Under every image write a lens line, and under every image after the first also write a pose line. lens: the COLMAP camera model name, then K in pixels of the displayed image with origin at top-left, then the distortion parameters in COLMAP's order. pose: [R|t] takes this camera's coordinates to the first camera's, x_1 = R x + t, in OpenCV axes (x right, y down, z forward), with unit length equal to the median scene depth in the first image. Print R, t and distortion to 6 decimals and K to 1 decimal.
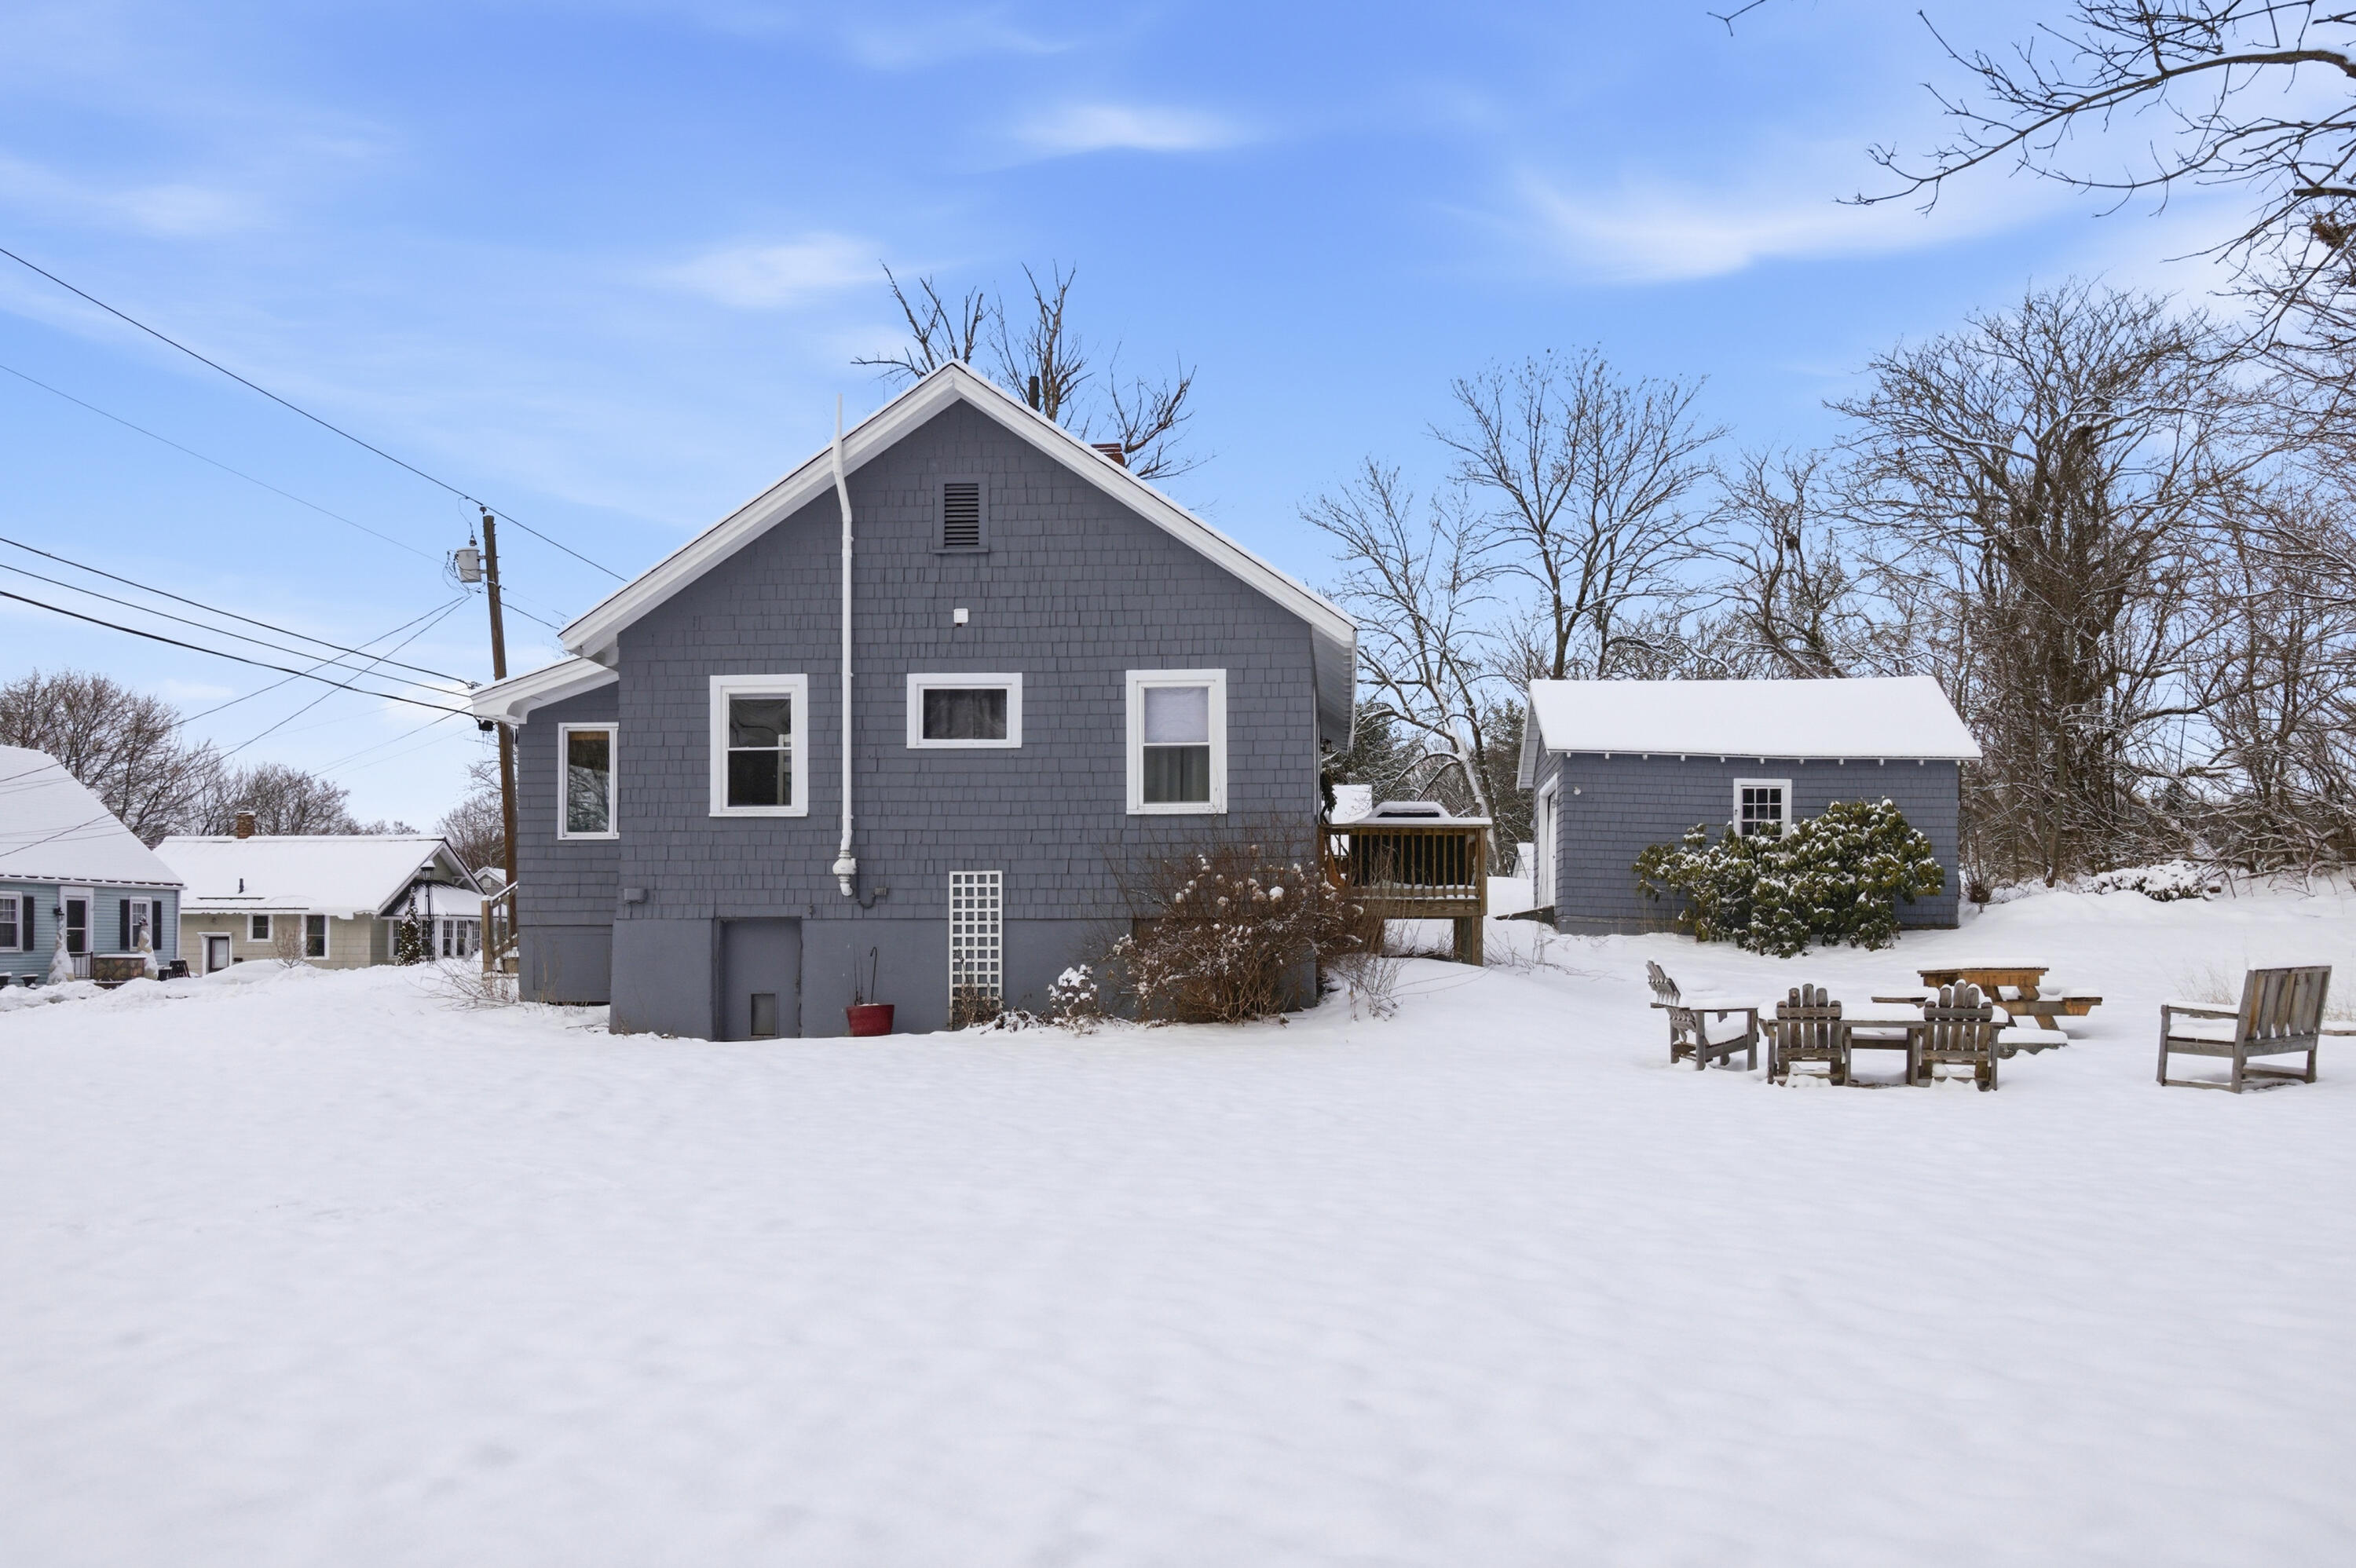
lens RADIAL K [[1899.5, 0, 1184.8], [0, 1899.5, 863.3], [0, 0, 1]] dist [0.003041, 0.002043]
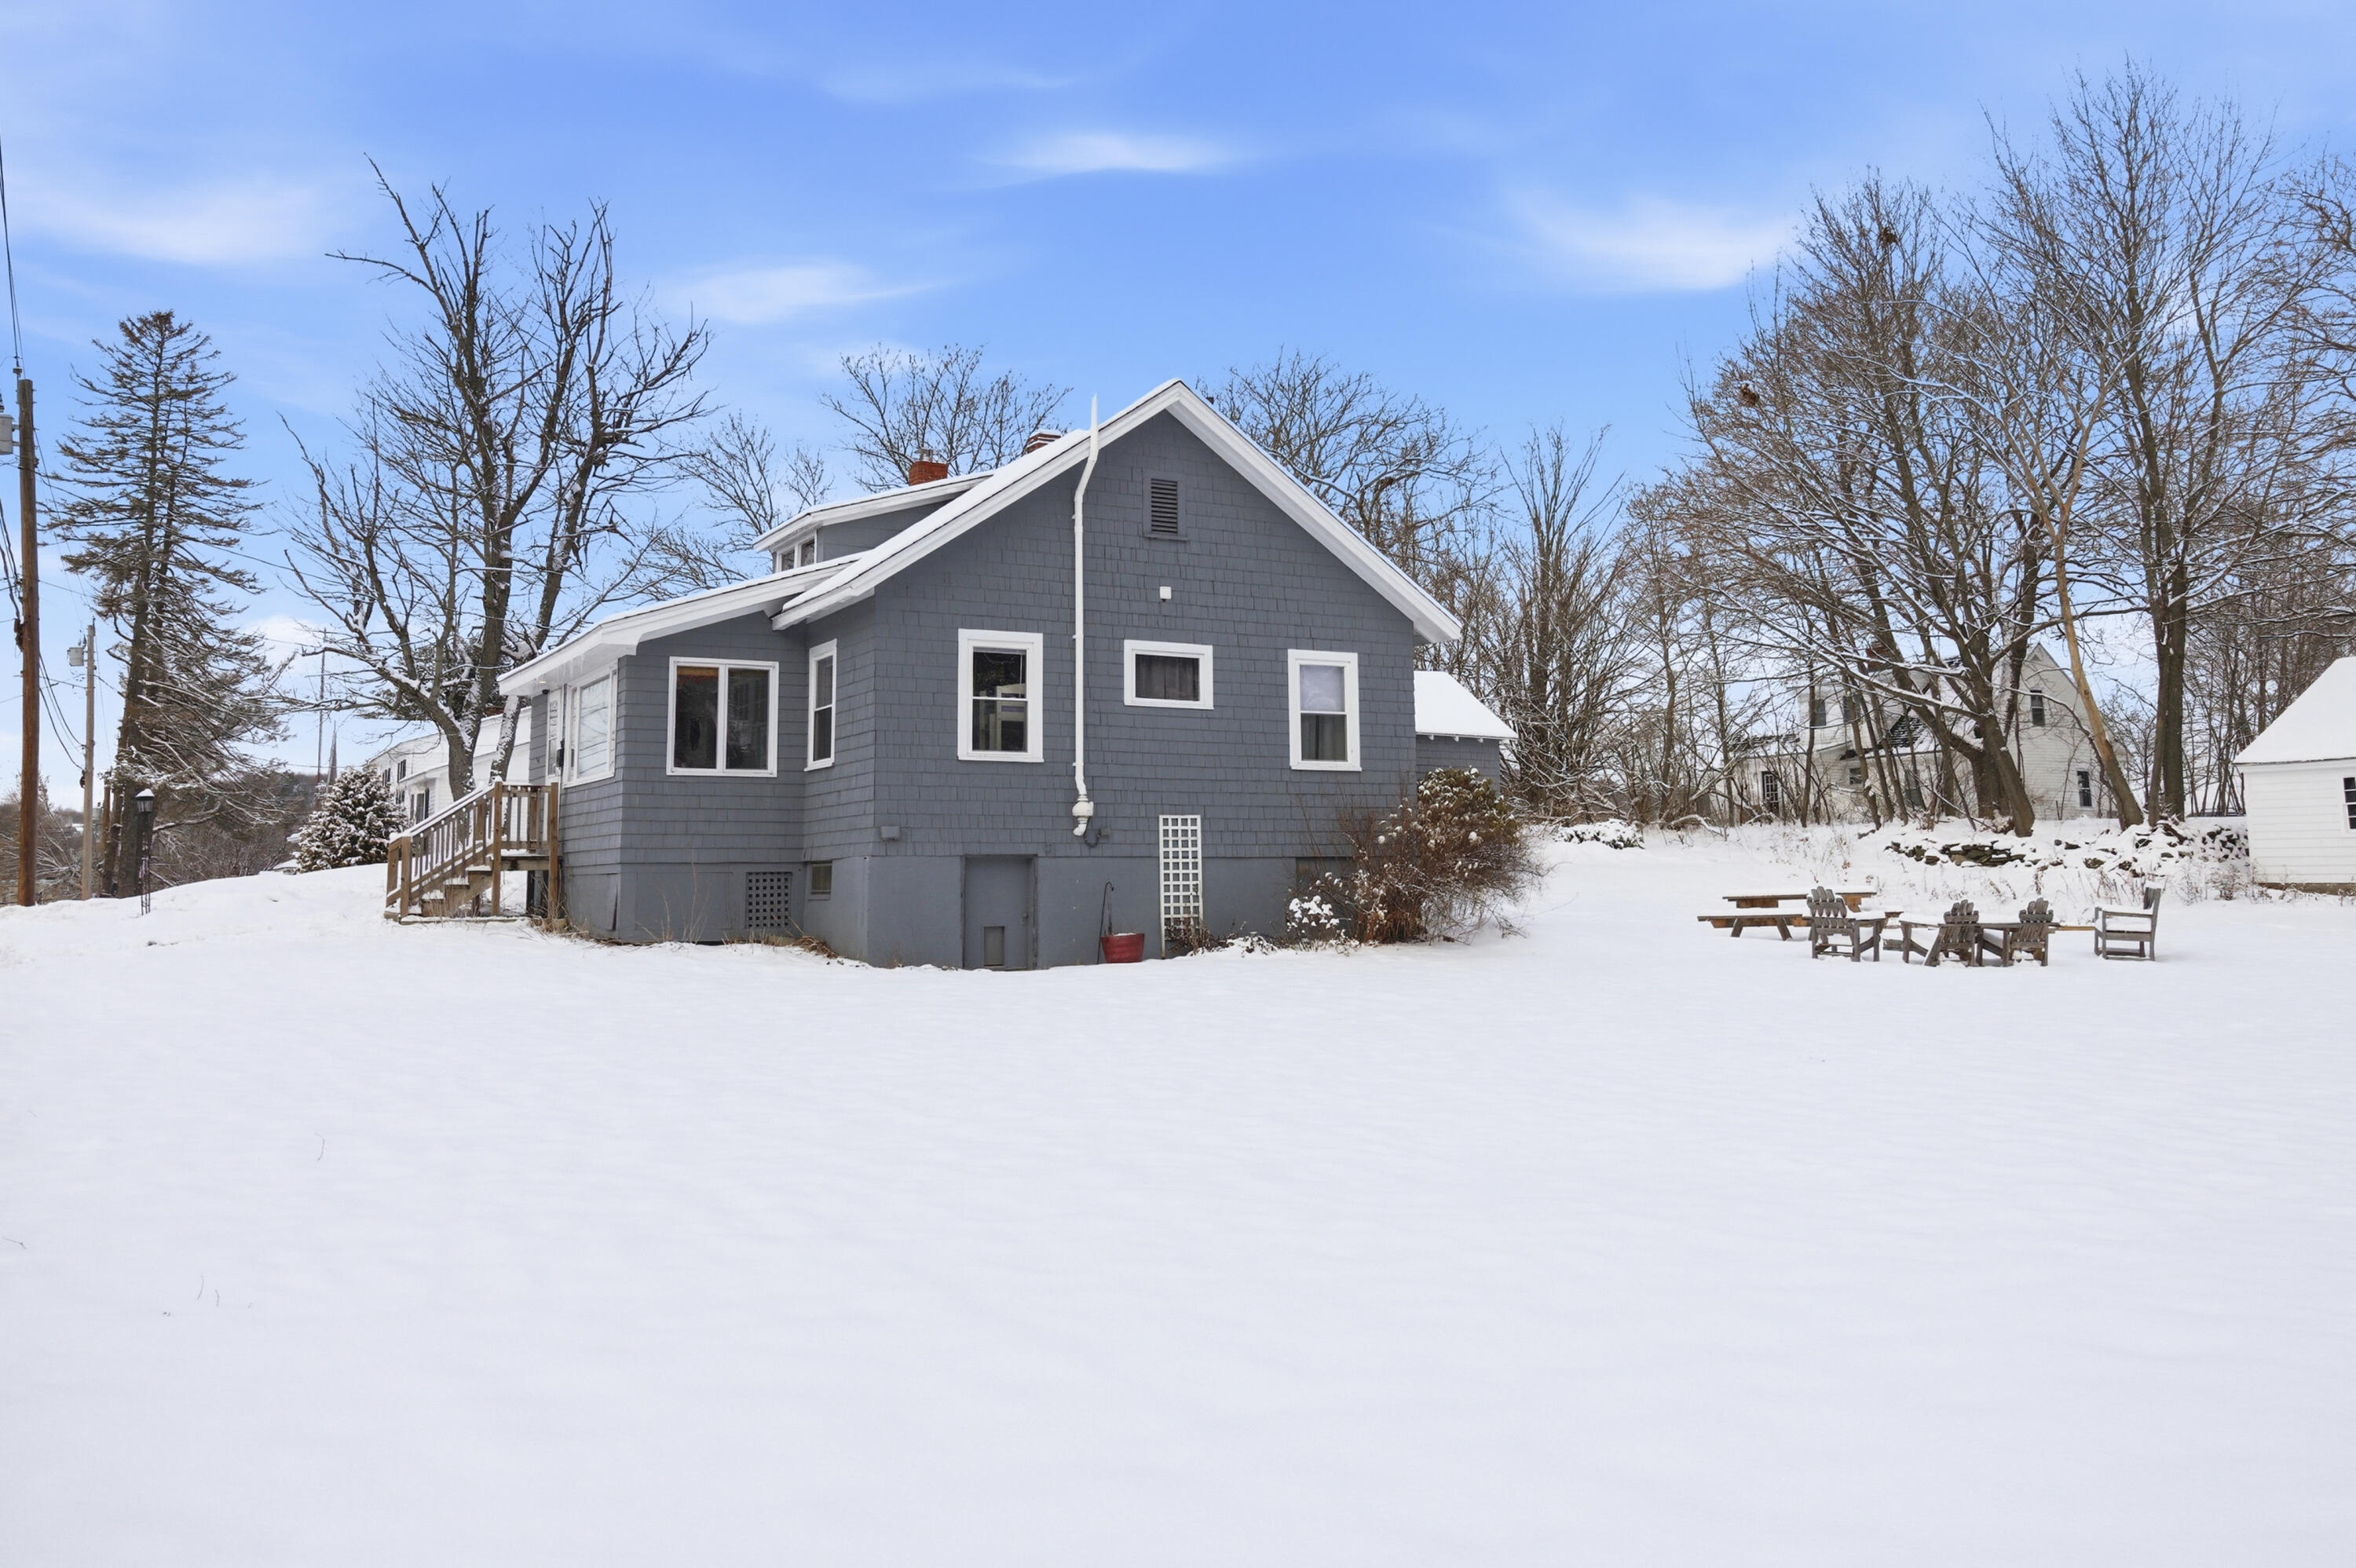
lens RADIAL K [[1927.3, 0, 1175.4], [0, 1927.3, 590.9], [0, 0, 1]] dist [0.003699, 0.005358]
pose [[0.833999, 0.079210, 0.546051, -0.753371], [-0.016759, 0.992822, -0.118422, 0.007532], [-0.551511, 0.089612, 0.829340, 0.022978]]
